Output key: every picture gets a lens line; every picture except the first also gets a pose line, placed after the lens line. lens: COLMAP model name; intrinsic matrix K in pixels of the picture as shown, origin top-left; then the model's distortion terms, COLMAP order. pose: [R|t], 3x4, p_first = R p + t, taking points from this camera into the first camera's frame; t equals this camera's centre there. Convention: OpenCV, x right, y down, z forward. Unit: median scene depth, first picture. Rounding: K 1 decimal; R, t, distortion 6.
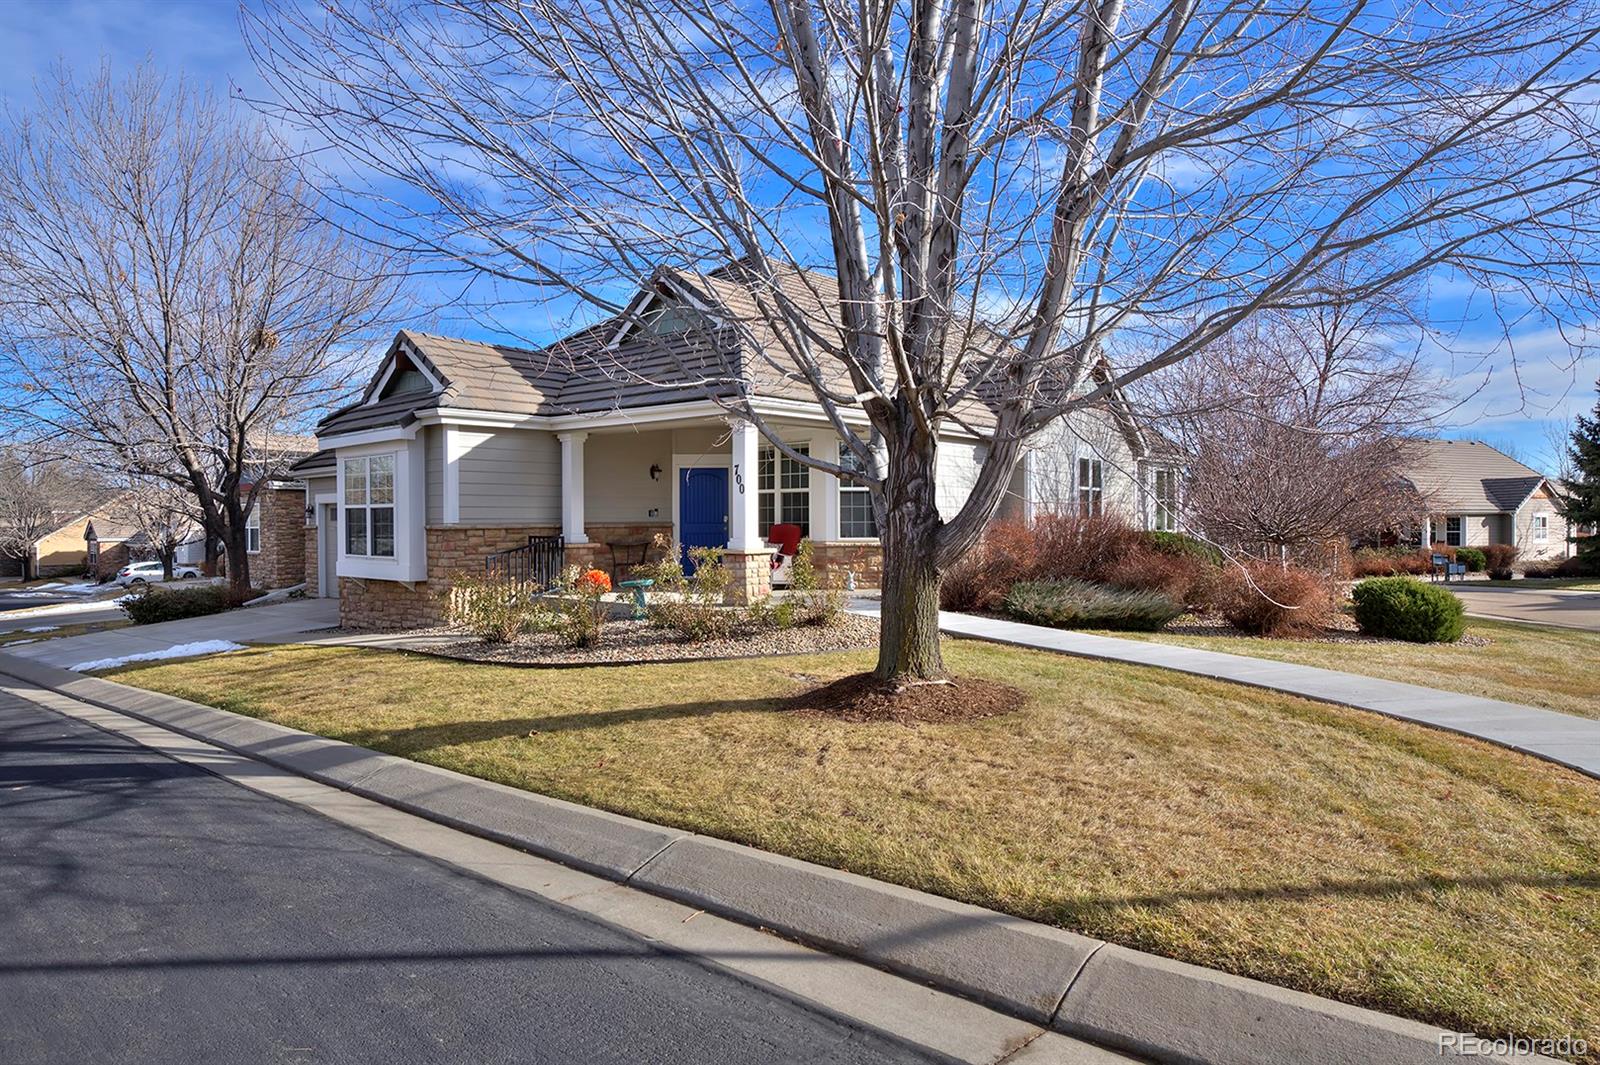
lens RADIAL K [[936.1, 0, 802.9], [0, 936.1, 539.6], [0, 0, 1]] dist [0.003040, 0.001050]
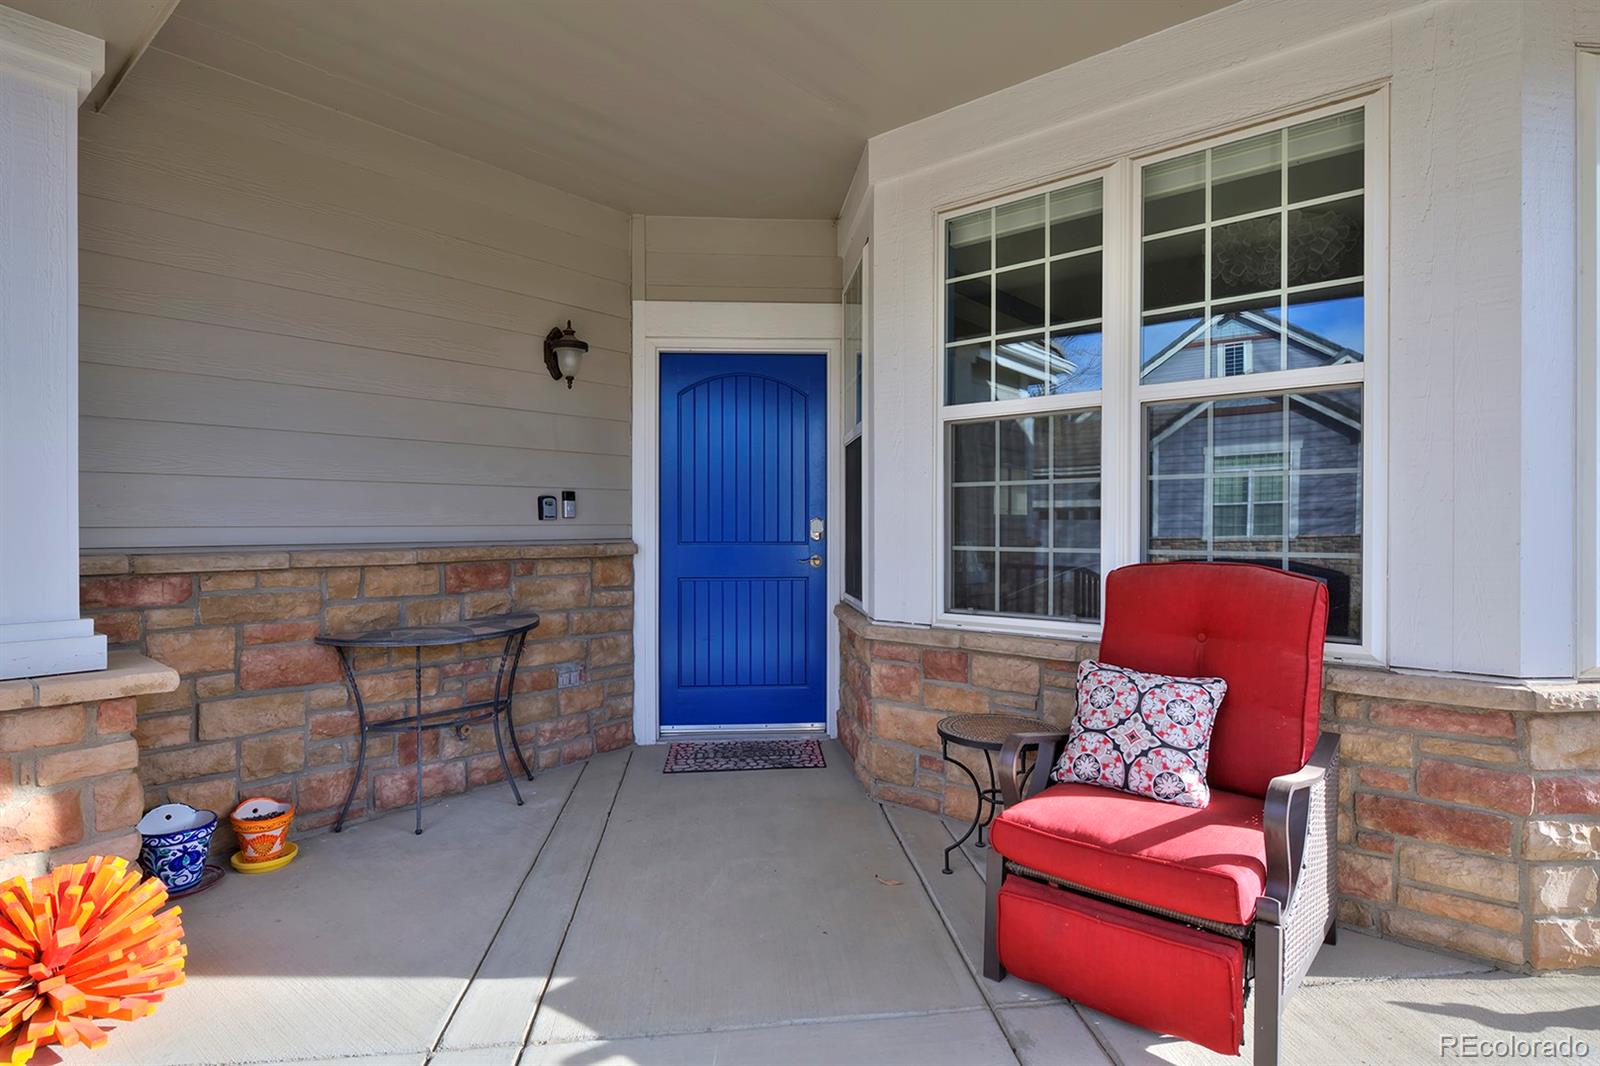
lens RADIAL K [[834.0, 0, 805.8], [0, 834.0, 531.4], [0, 0, 1]] dist [0.003403, 0.000423]
pose [[0.999991, 0.004330, -0.000360, -0.098832], [-0.004333, 0.999930, -0.011025, -0.021012], [0.000312, 0.011027, 0.999939, 0.850895]]
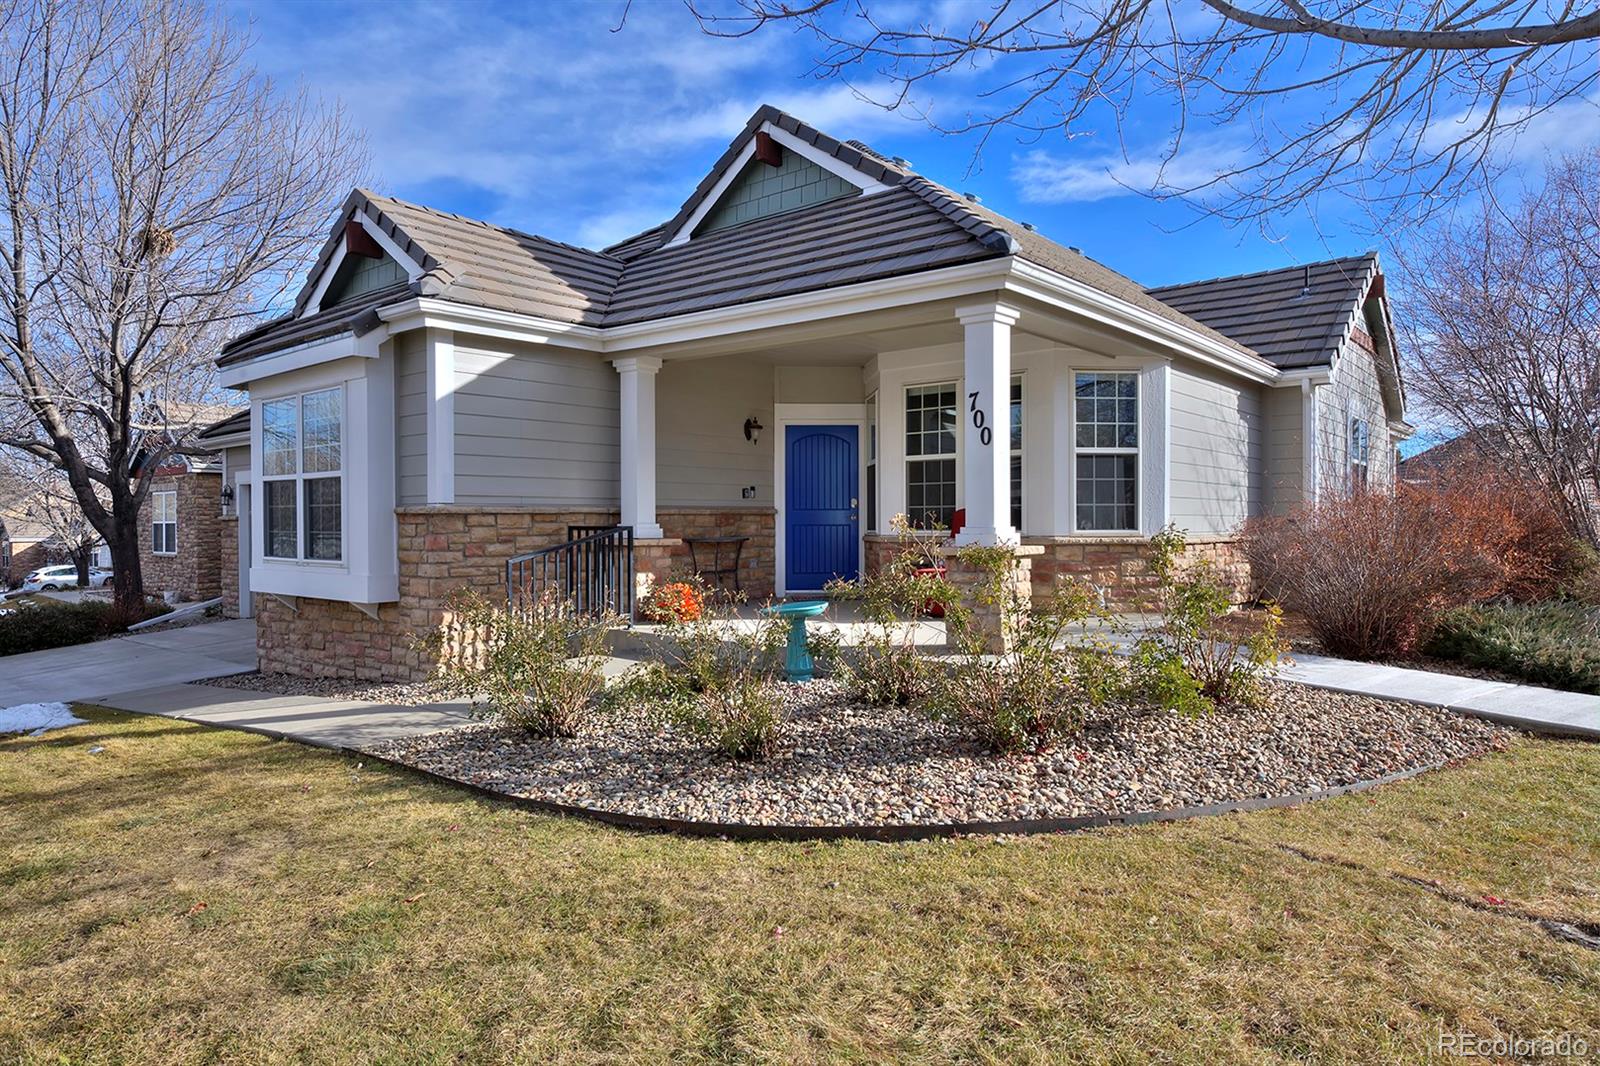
lens RADIAL K [[984.9, 0, 796.0], [0, 984.9, 536.4], [0, 0, 1]] dist [0.004776, -0.001847]
pose [[0.999942, 0.000596, 0.010772, -0.150039], [-0.000542, 0.999987, -0.005009, 0.005648], [-0.010774, 0.005003, 0.999929, 0.358683]]
